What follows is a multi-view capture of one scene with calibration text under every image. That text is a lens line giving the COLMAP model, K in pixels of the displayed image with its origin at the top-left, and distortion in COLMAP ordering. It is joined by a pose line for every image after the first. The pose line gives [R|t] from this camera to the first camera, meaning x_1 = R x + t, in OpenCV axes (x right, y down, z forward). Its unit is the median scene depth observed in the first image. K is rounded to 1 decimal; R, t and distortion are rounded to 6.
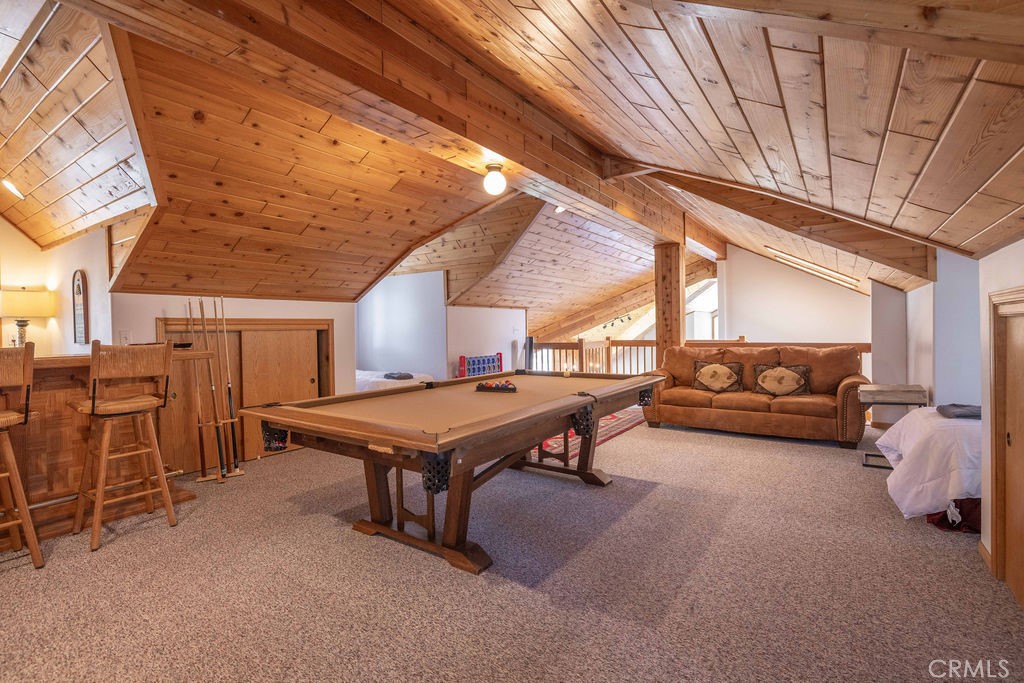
lens RADIAL K [[486.5, 0, 510.3], [0, 486.5, 331.5], [0, 0, 1]] dist [-0.003832, -0.000654]
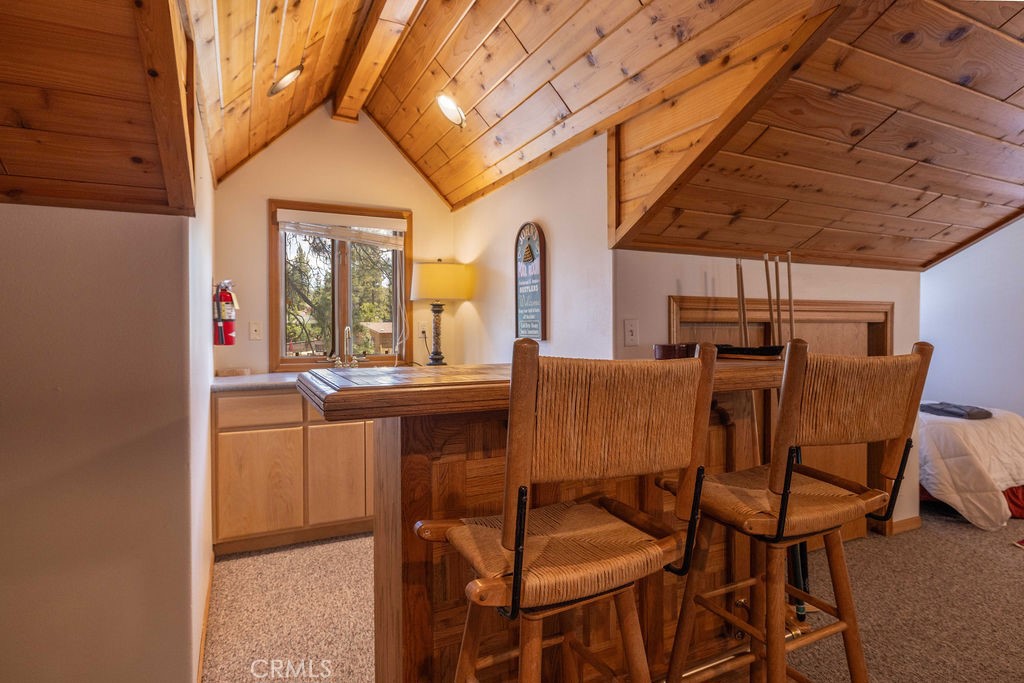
lens RADIAL K [[553.8, 0, 514.3], [0, 553.8, 336.2], [0, 0, 1]] dist [-0.006169, -0.000785]
pose [[0.875686, 0.025270, -0.482219, -0.528948], [-0.015536, 0.999587, 0.024169, 0.003390], [0.482630, -0.013672, 0.875717, 0.338914]]
